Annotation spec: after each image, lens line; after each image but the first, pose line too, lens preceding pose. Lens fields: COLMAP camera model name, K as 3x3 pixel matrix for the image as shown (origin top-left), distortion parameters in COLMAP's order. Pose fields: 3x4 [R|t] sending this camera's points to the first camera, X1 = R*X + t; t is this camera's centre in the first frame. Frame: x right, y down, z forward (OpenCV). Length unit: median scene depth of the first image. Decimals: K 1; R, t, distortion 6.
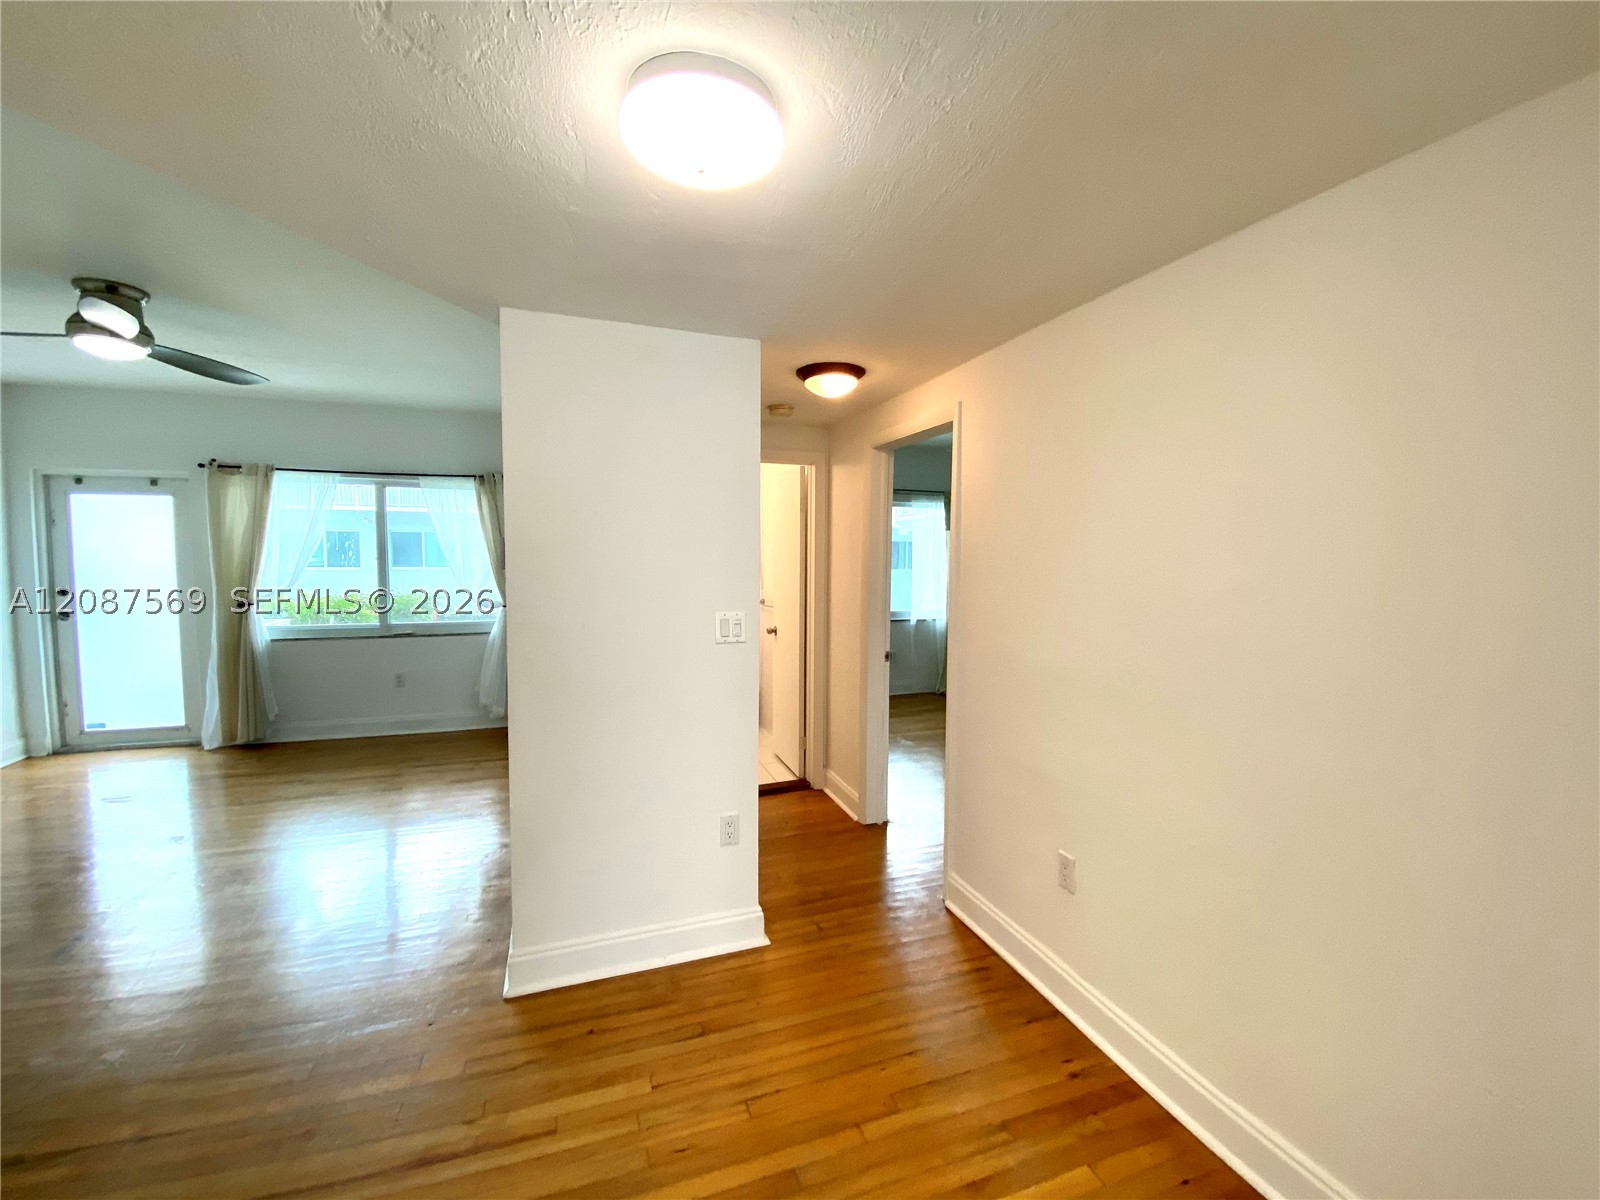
lens RADIAL K [[653.3, 0, 806.7], [0, 653.3, 594.0], [0, 0, 1]] dist [0.010454, -0.016636]
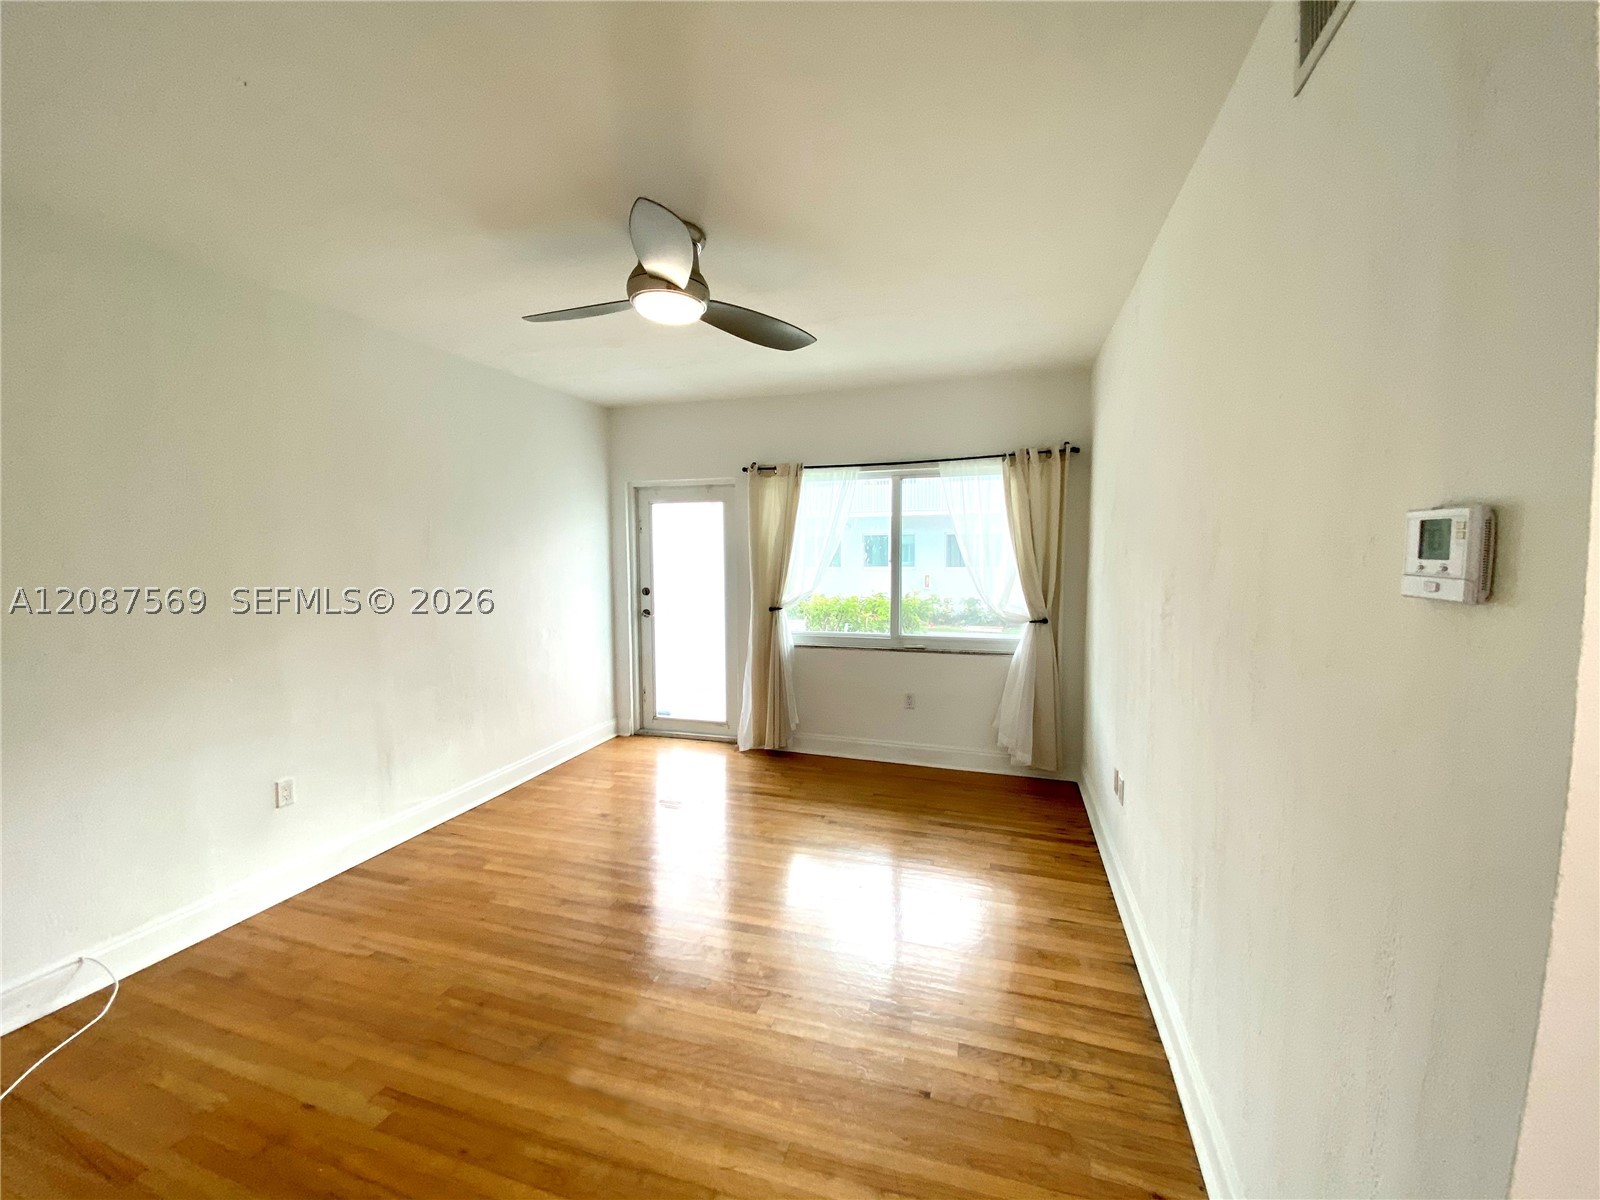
lens RADIAL K [[653.3, 0, 806.7], [0, 653.3, 594.0], [0, 0, 1]] dist [0.010454, -0.016636]
pose [[0.799025, 0.020683, -0.600942, -0.235075], [-0.028409, 0.999591, -0.003369, -0.003470], [0.600627, 0.019764, 0.799285, 0.244536]]
